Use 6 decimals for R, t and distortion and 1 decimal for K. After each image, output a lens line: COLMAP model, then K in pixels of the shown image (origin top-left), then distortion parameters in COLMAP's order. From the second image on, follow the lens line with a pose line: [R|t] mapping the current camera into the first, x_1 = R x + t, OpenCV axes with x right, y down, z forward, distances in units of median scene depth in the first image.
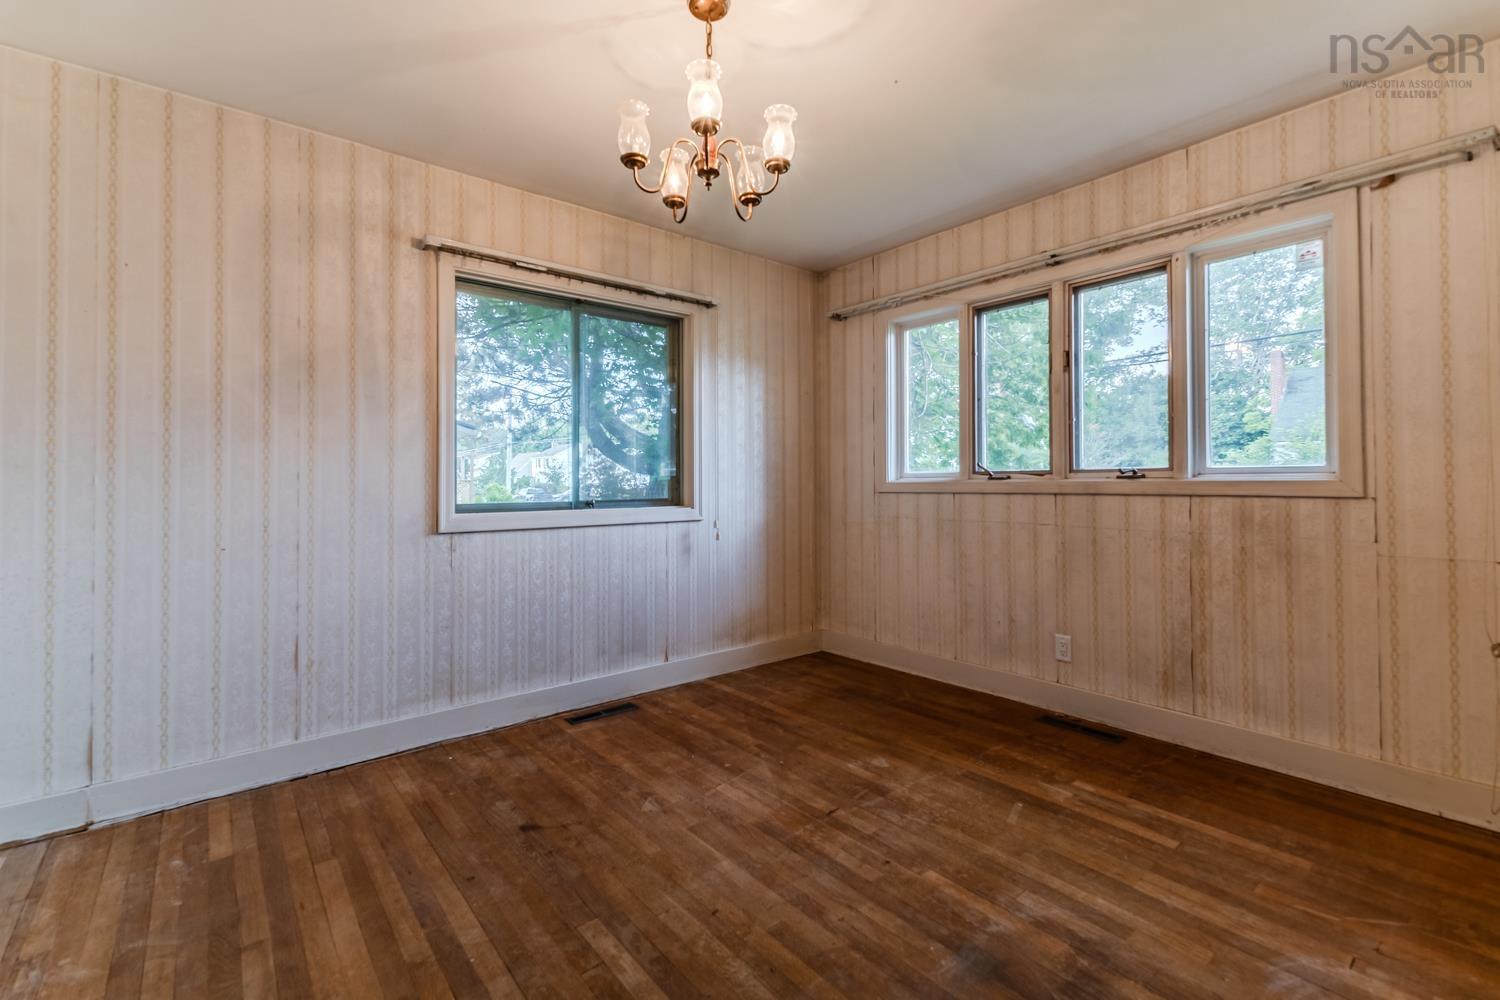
lens RADIAL K [[653.9, 0, 740.7], [0, 653.9, 476.1], [0, 0, 1]] dist [0.007200, -0.000212]
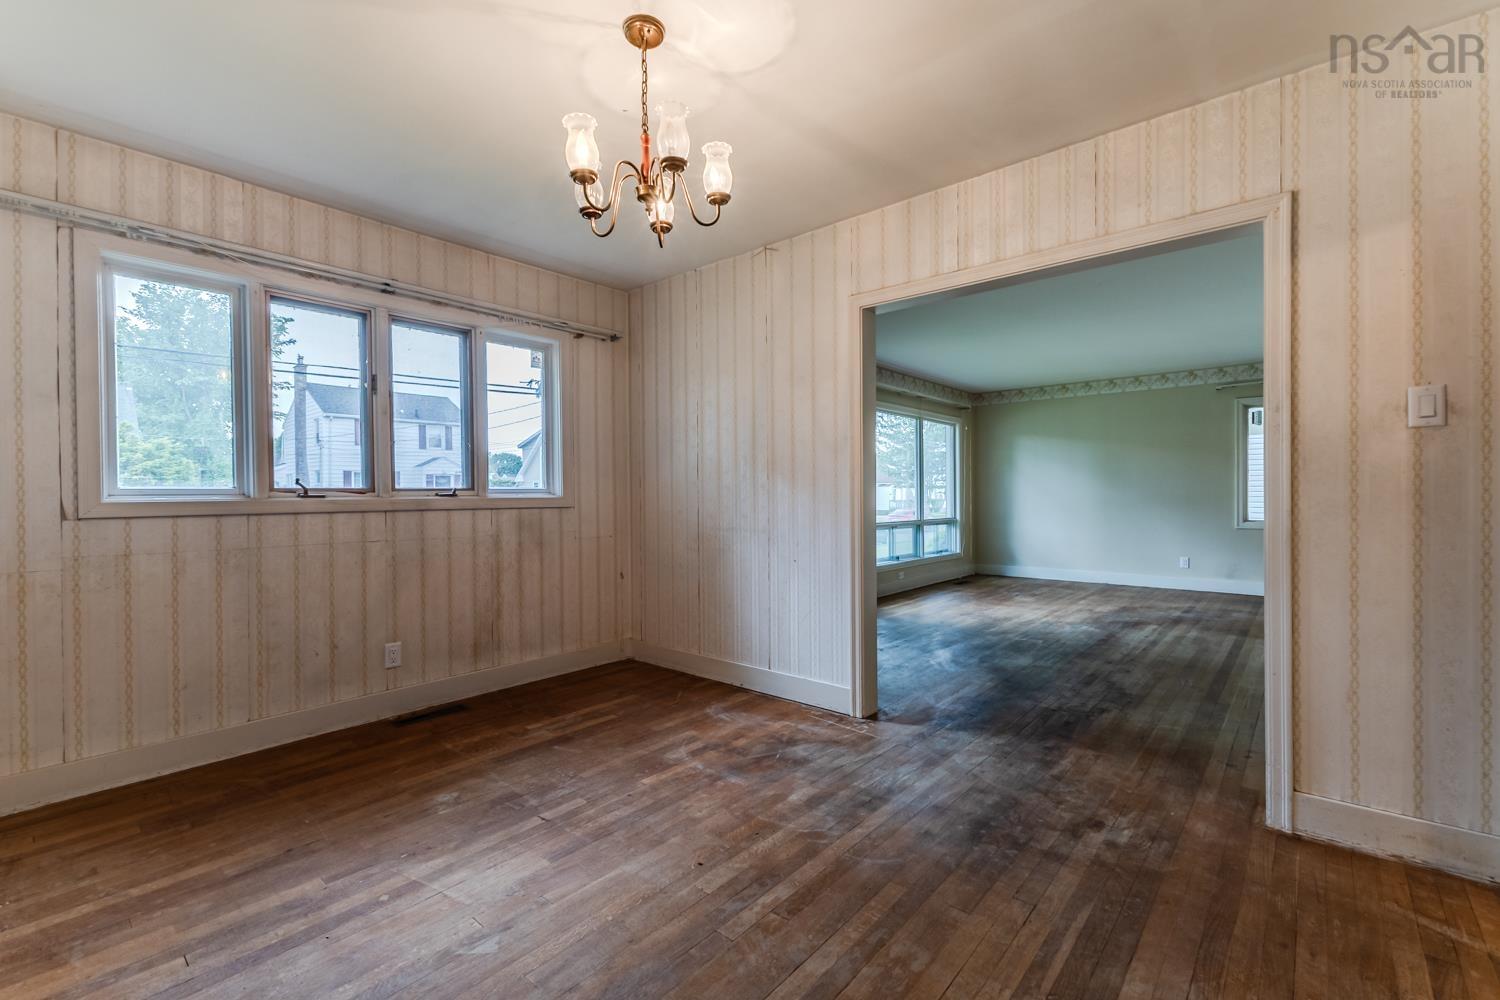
lens RADIAL K [[653.9, 0, 754.7], [0, 653.9, 501.6], [0, 0, 1]] dist [0.007200, -0.000212]
pose [[-0.185736, -0.005352, 0.982585, -0.786579], [-0.000806, 0.999986, 0.005295, 0.007362], [-0.982599, 0.000192, -0.185737, 0.732131]]
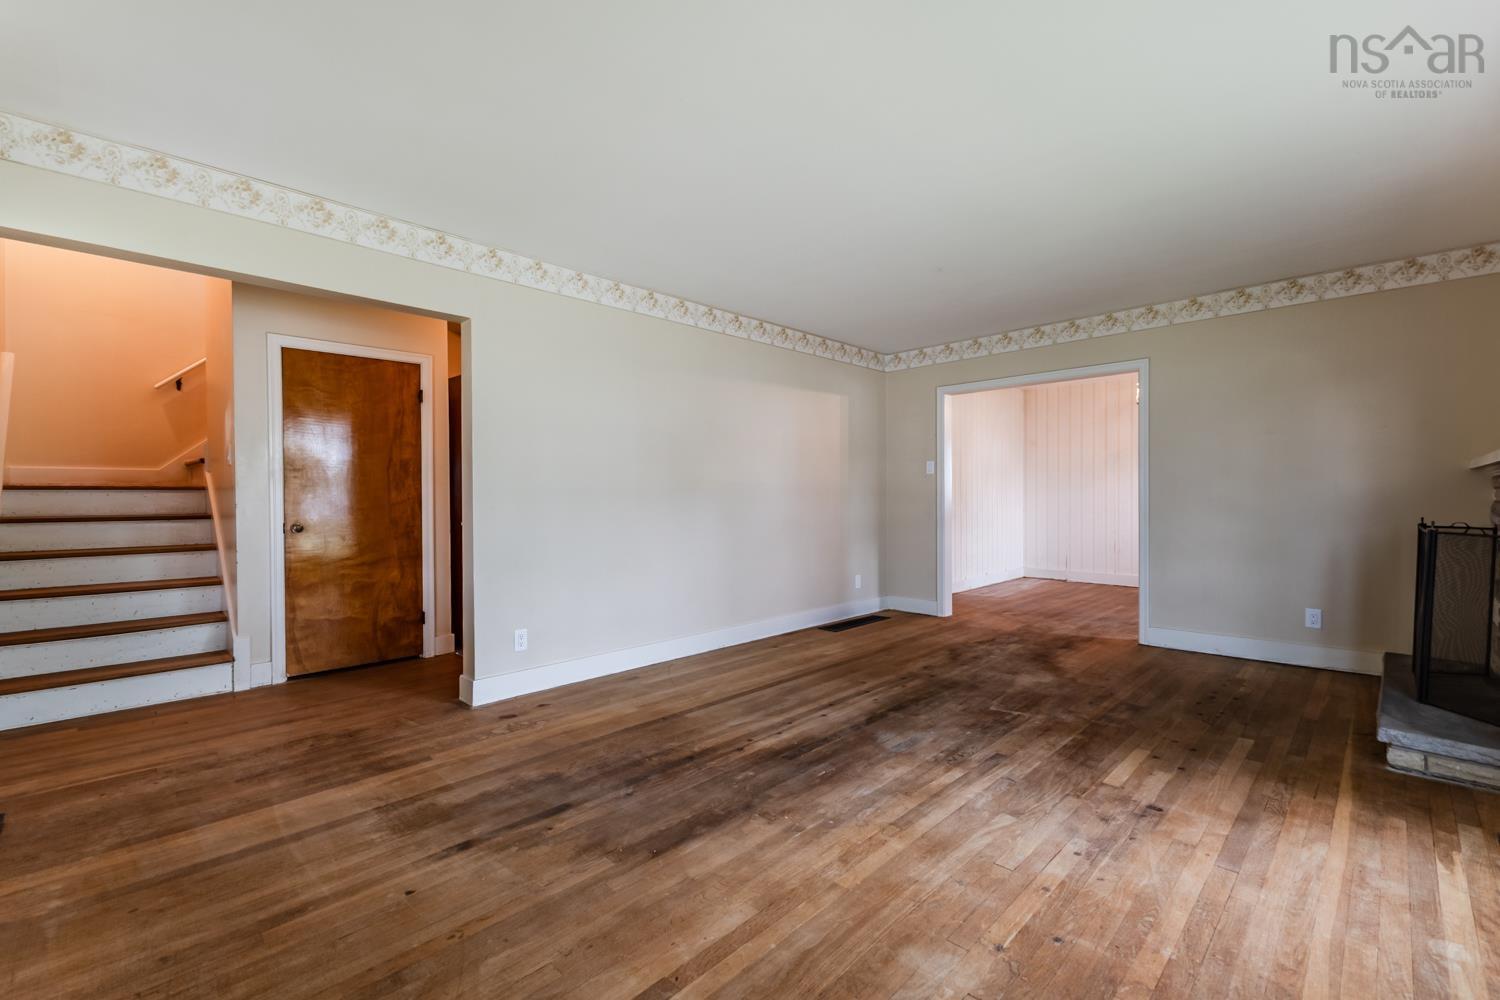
lens RADIAL K [[653.9, 0, 756.6], [0, 653.9, 497.9], [0, 0, 1]] dist [0.007200, -0.000212]
pose [[0.141477, 0.012436, -0.989863, 1.772475], [0.013240, 0.999808, 0.014453, -0.022982], [0.989853, -0.015151, 0.141285, -0.849561]]
